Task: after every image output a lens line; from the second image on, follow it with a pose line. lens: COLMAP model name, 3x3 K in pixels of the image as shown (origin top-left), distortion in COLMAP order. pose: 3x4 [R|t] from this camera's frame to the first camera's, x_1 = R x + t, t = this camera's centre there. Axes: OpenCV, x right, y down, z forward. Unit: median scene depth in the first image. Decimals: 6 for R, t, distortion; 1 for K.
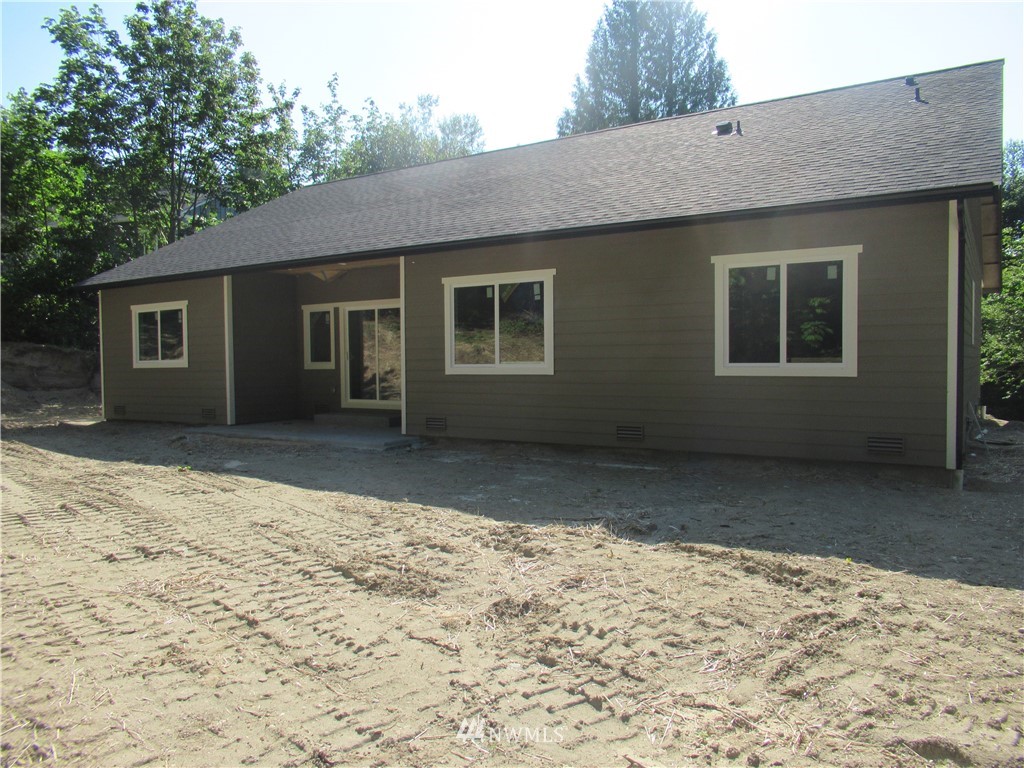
lens RADIAL K [[766.7, 0, 513.3], [0, 766.7, 382.9], [0, 0, 1]] dist [-0.008430, 0.007163]
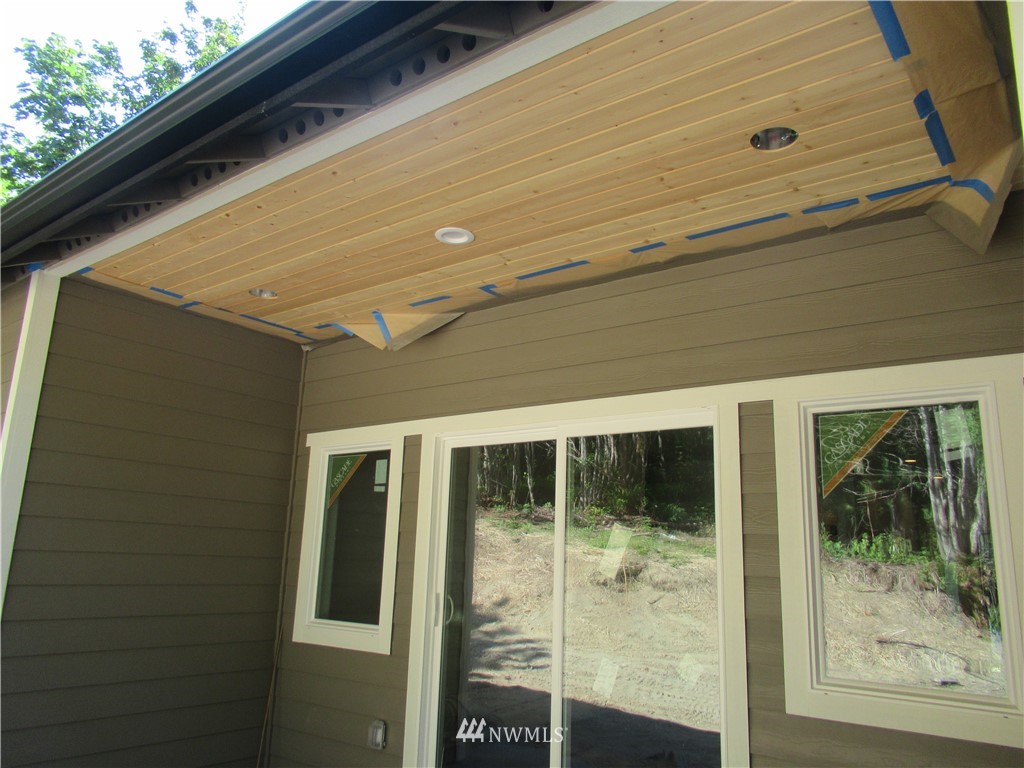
lens RADIAL K [[766.7, 0, 510.8], [0, 766.7, 383.5], [0, 0, 1]] dist [-0.008430, 0.007163]
pose [[0.994965, 0.025090, -0.097030, -0.163961], [-0.049405, 0.965135, -0.257049, -0.043771], [0.087197, 0.260549, 0.961515, 0.708555]]
